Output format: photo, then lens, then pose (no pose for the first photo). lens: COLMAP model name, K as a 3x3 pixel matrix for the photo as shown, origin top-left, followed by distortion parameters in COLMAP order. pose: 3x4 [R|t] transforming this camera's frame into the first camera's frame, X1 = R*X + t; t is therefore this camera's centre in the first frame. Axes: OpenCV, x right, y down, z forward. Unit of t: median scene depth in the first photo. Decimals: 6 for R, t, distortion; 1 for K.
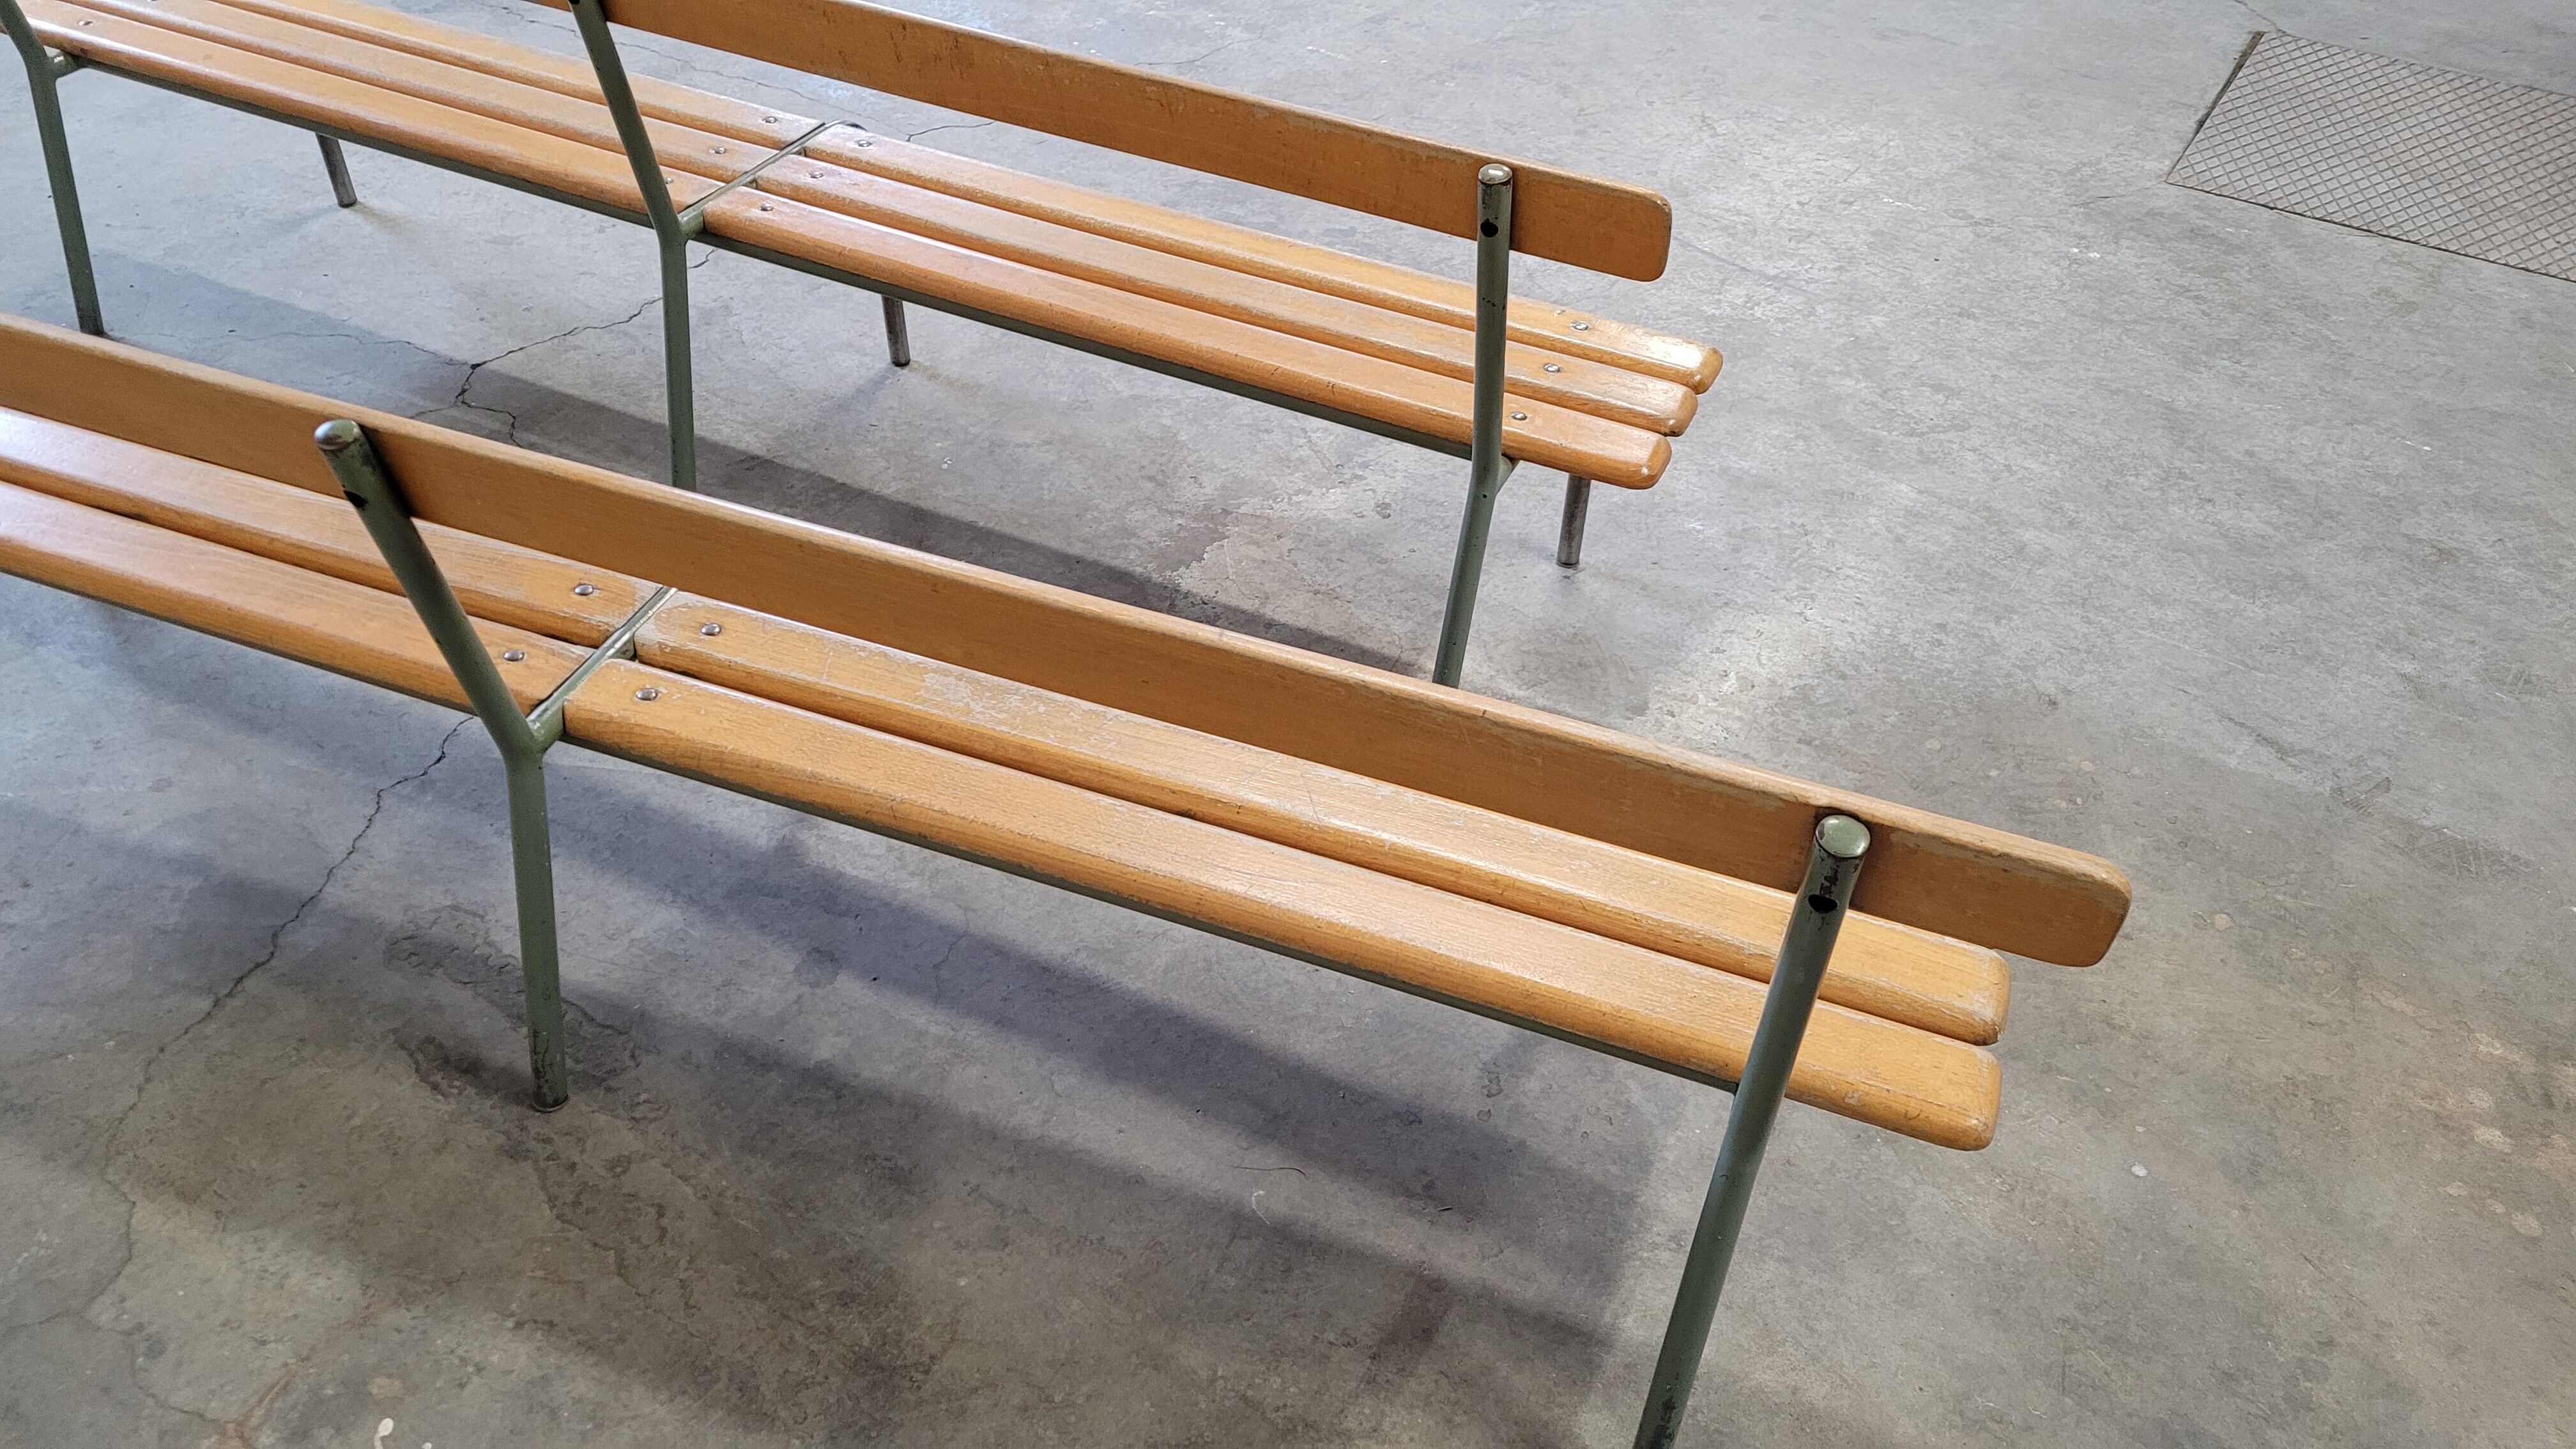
lens RADIAL K [[1931.5, 0, 1299.9], [0, 1931.5, 673.8], [0, 0, 1]] dist [0.058164, -0.036406]
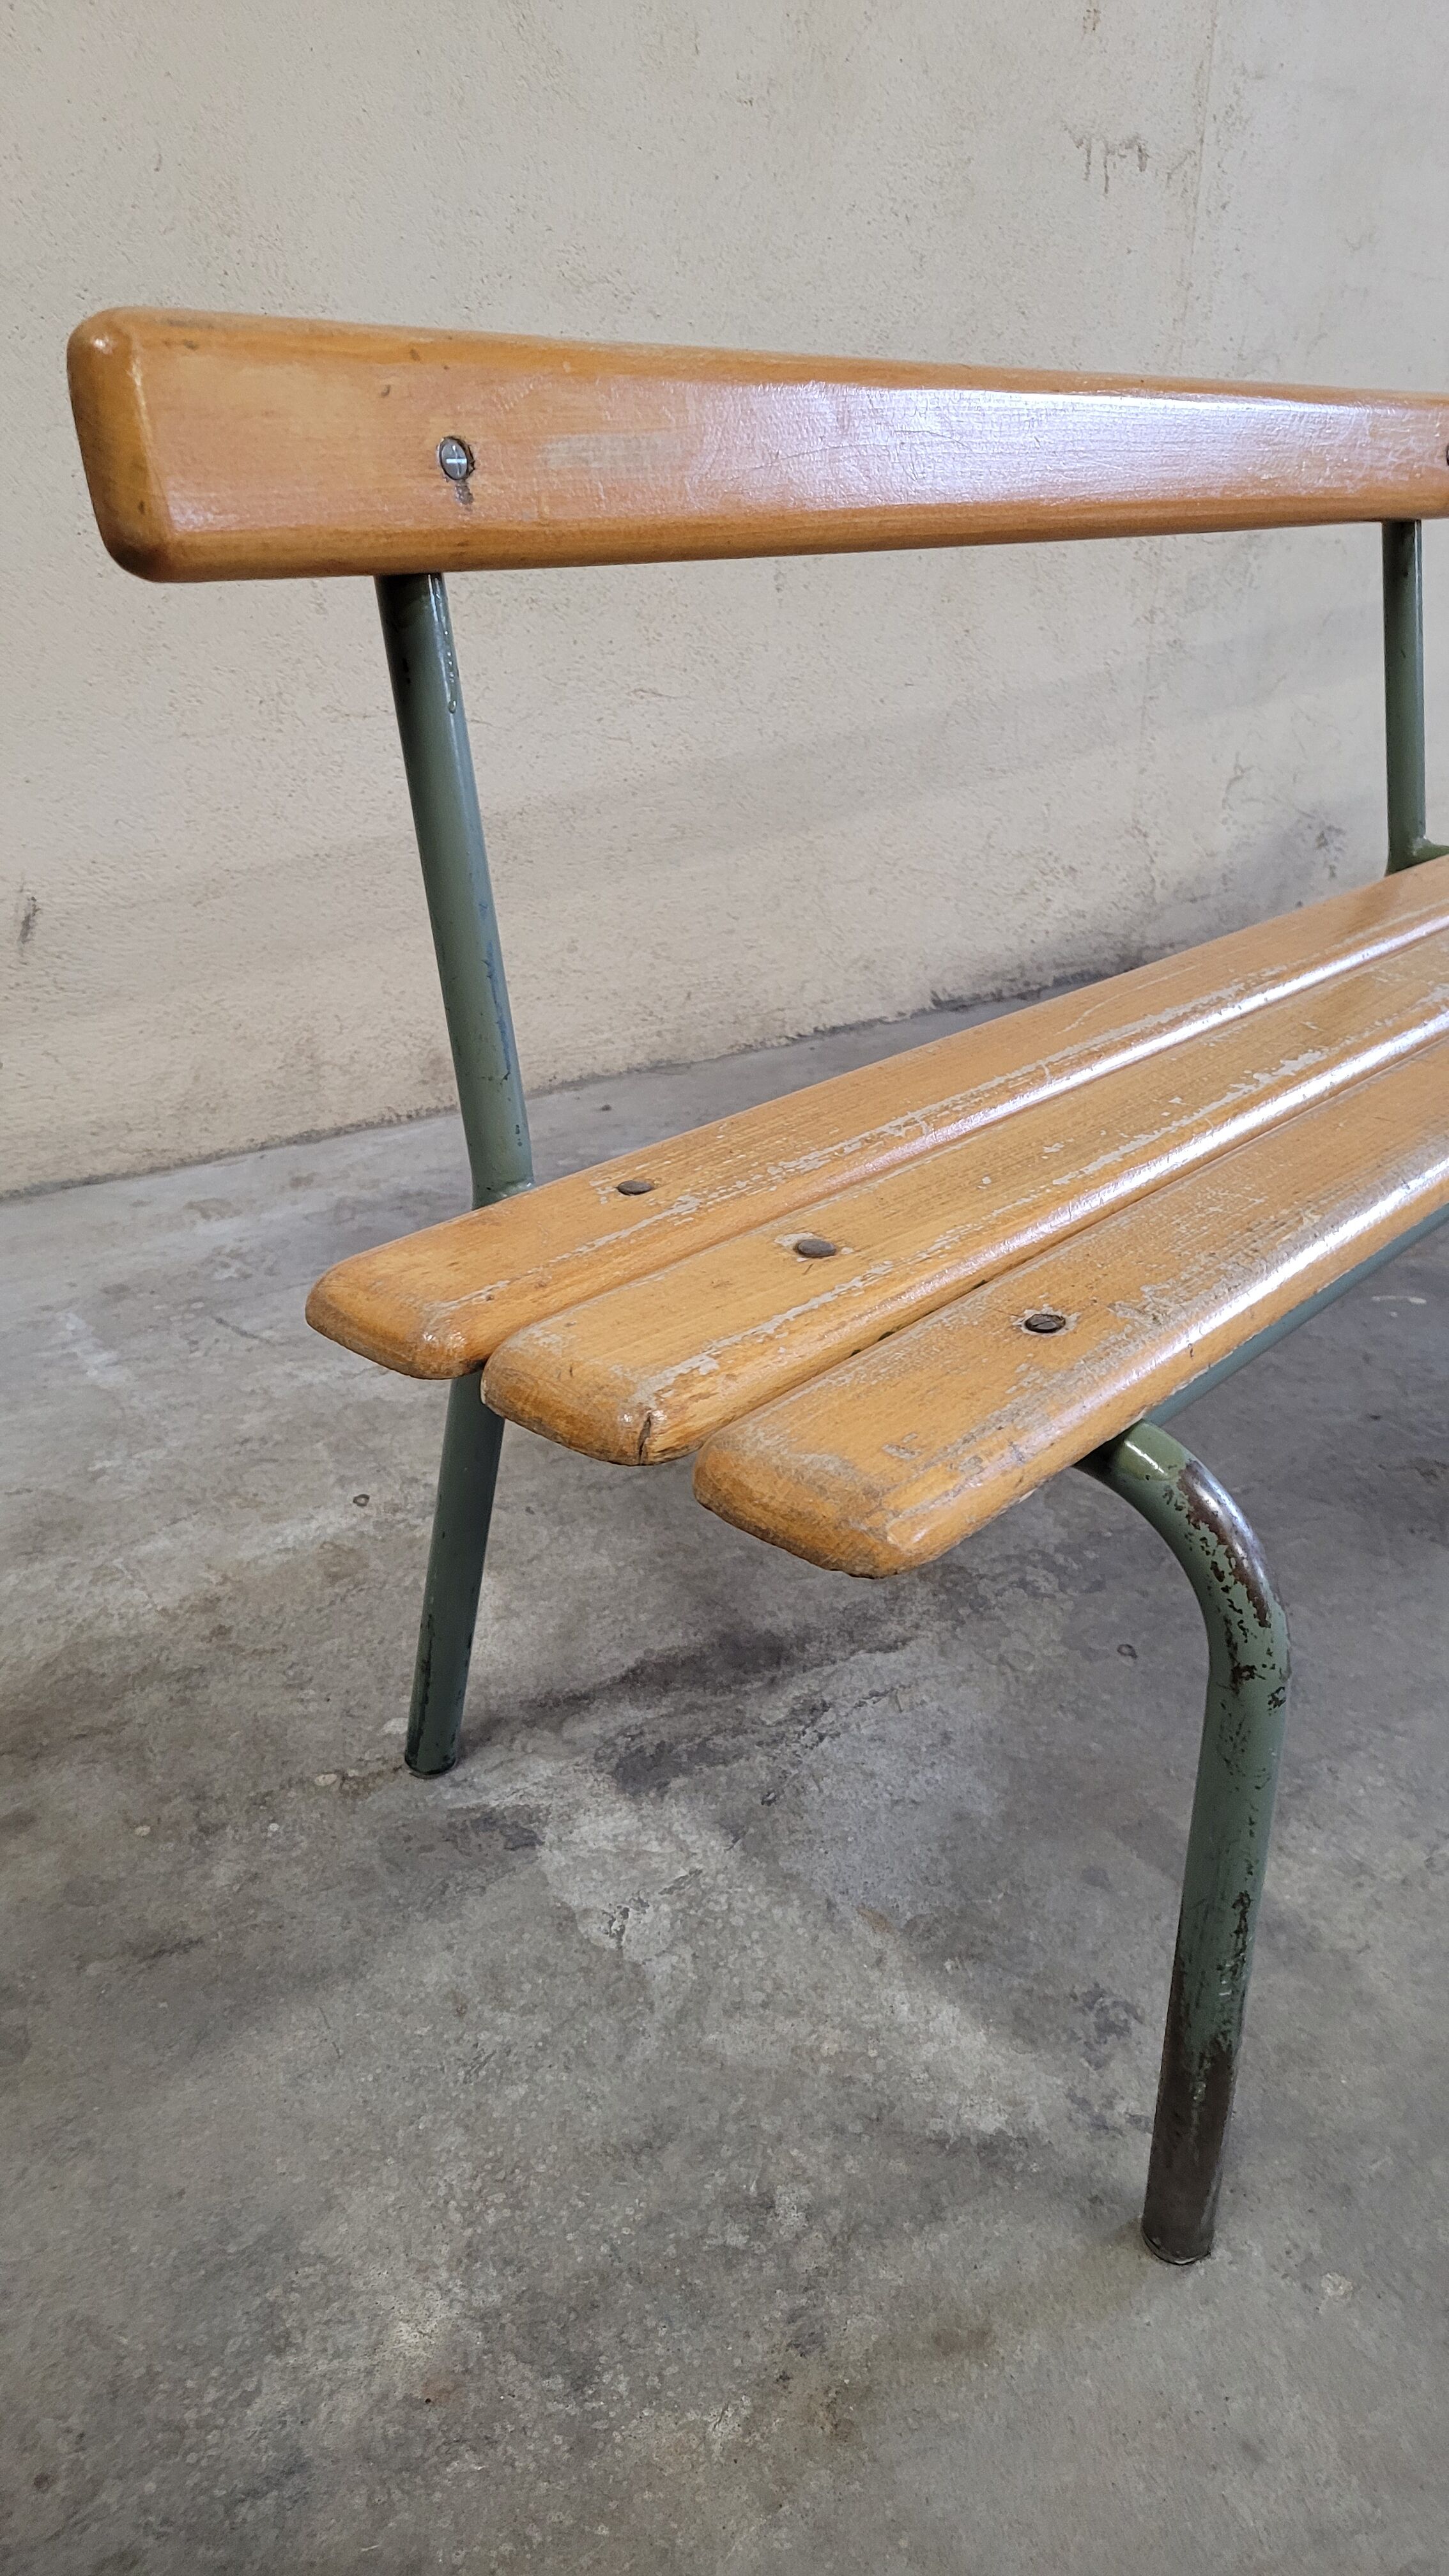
lens RADIAL K [[1931.5, 0, 718.3], [0, 1931.5, 1285.0], [0, 0, 1]] dist [0.058164, -0.036406]
pose [[-0.400774, 0.337437, -0.851772, 0.567970], [-0.615859, 0.589096, 0.523148, 0.042191], [0.678305, 0.734236, -0.028281, 0.689233]]
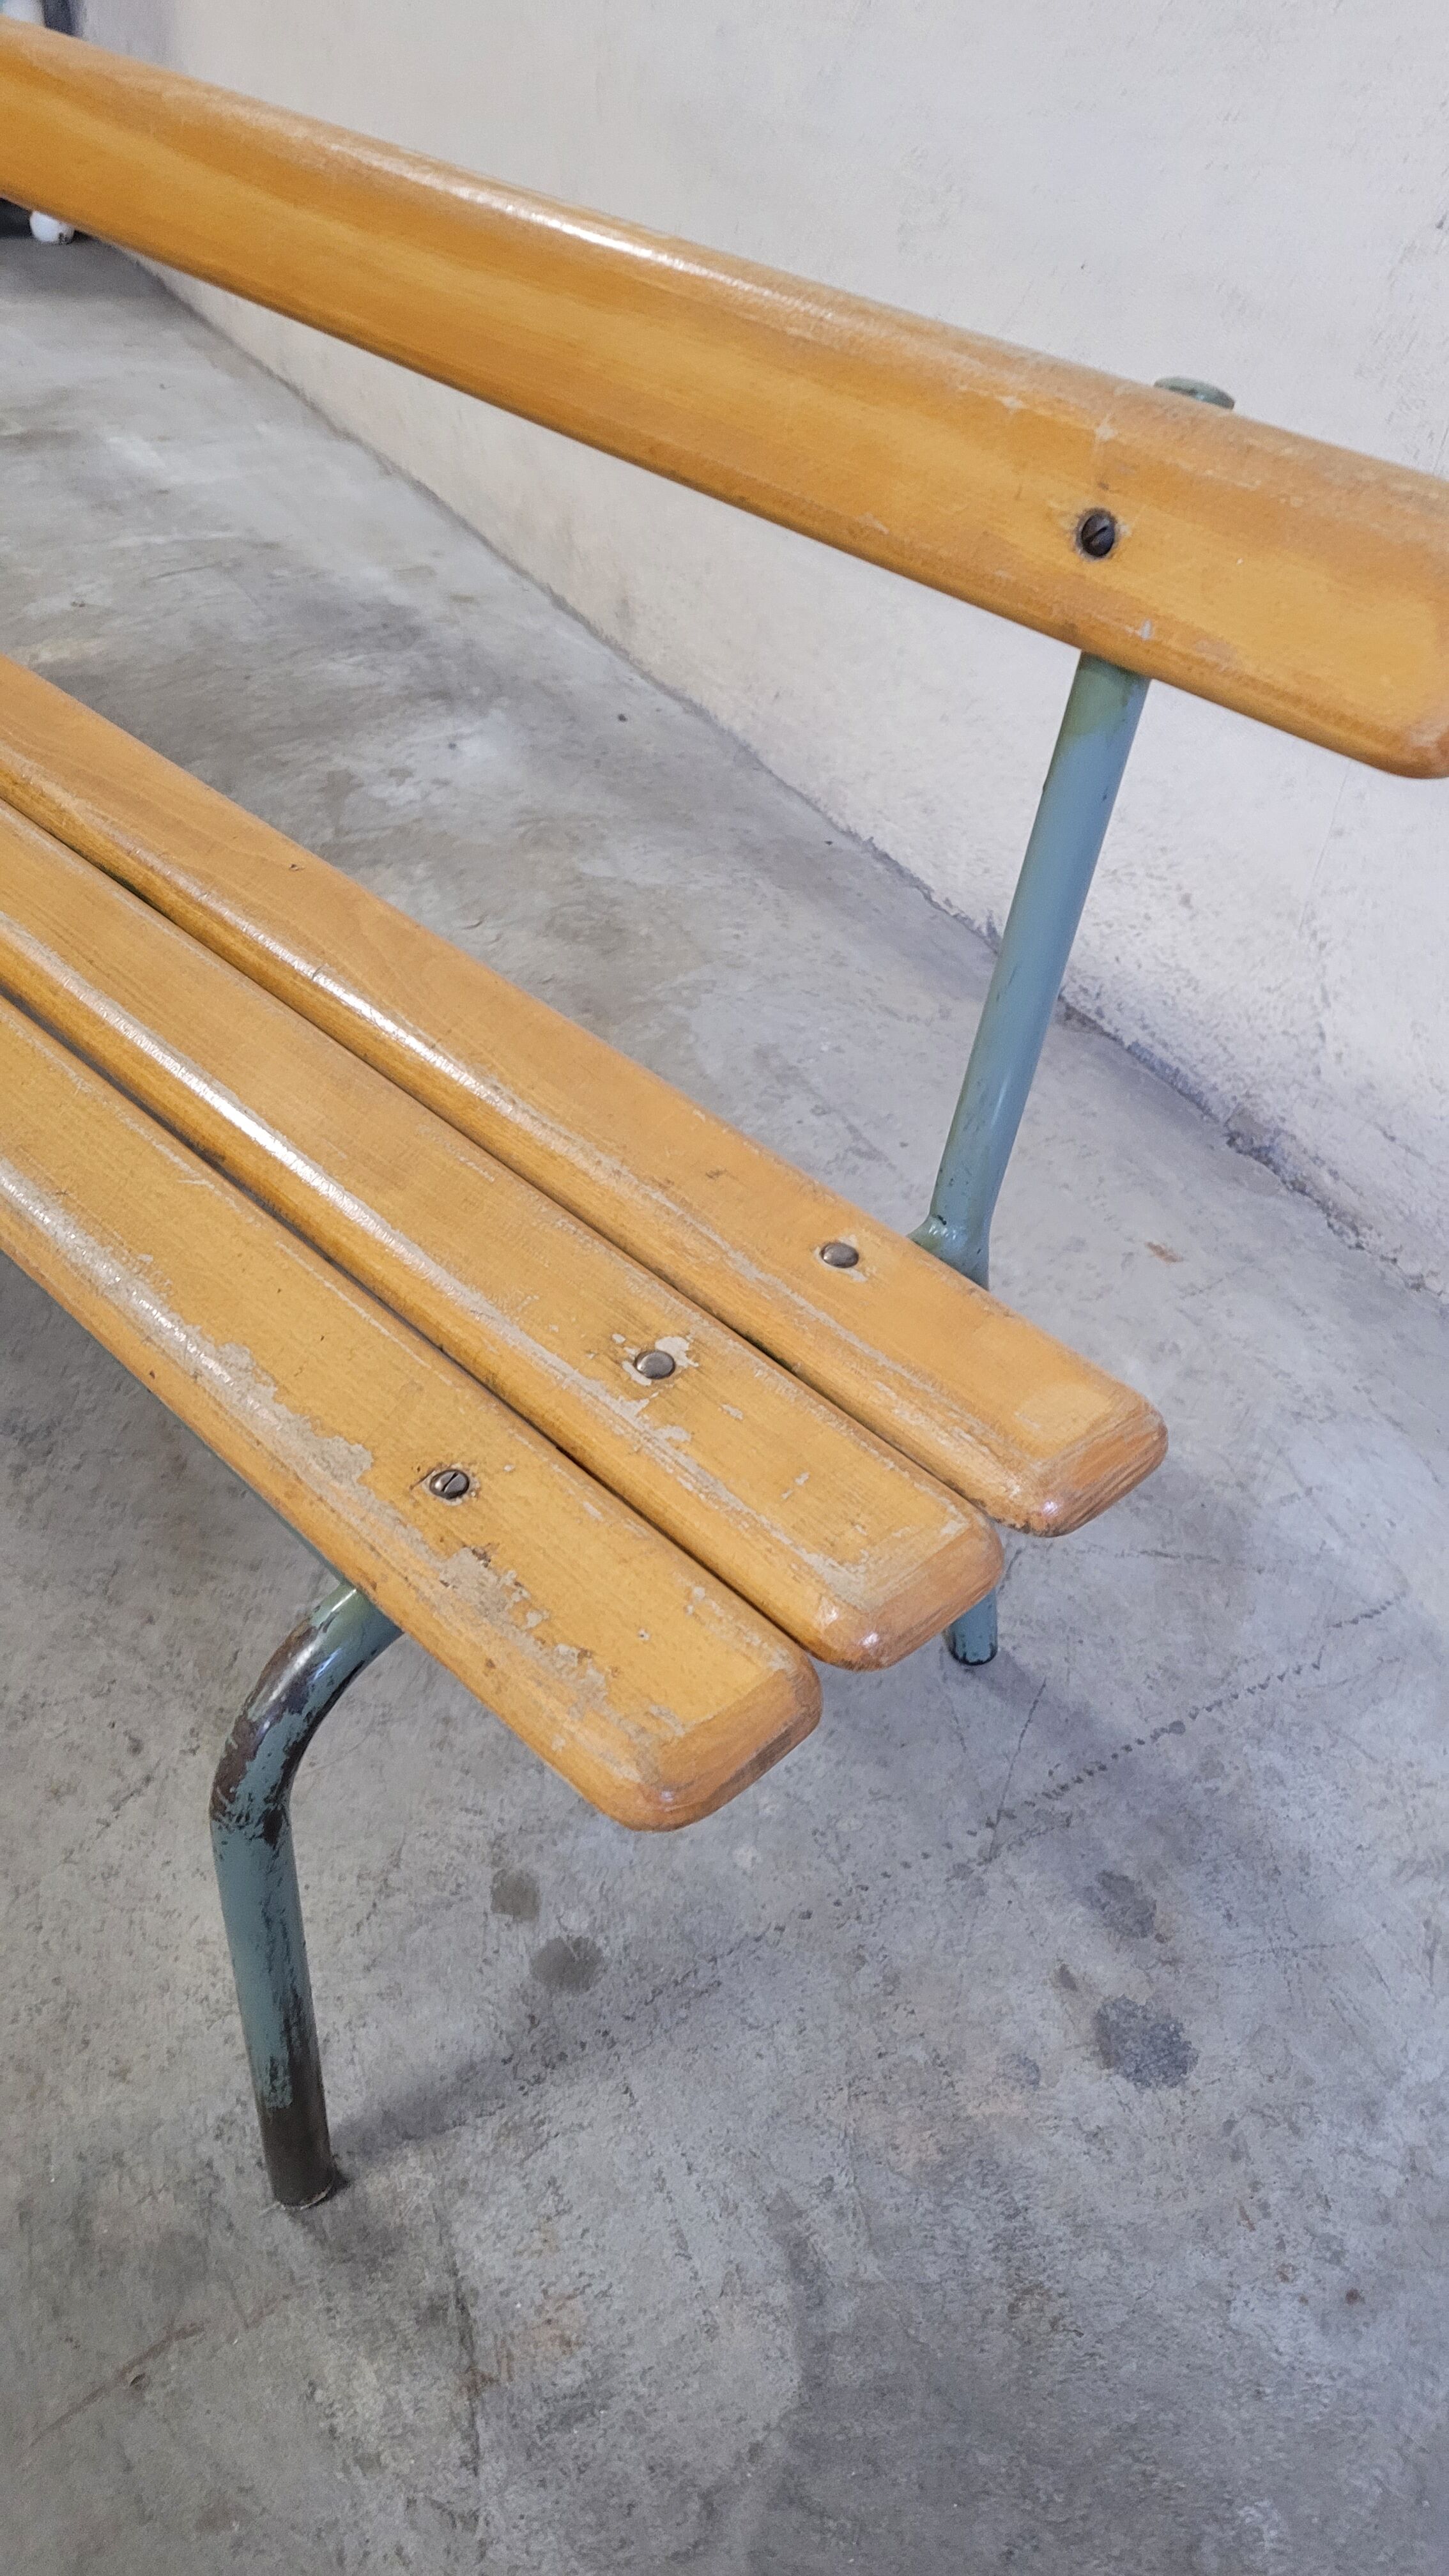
lens RADIAL K [[1931.5, 0, 750.0], [0, 1931.5, 1282.2], [0, 0, 1]] dist [0.058164, -0.036406]
pose [[-0.872136, -0.379743, 0.308504, -1.117119], [0.235325, 0.227243, 0.944978, -0.407089], [-0.428954, 0.896747, -0.108824, 0.948796]]
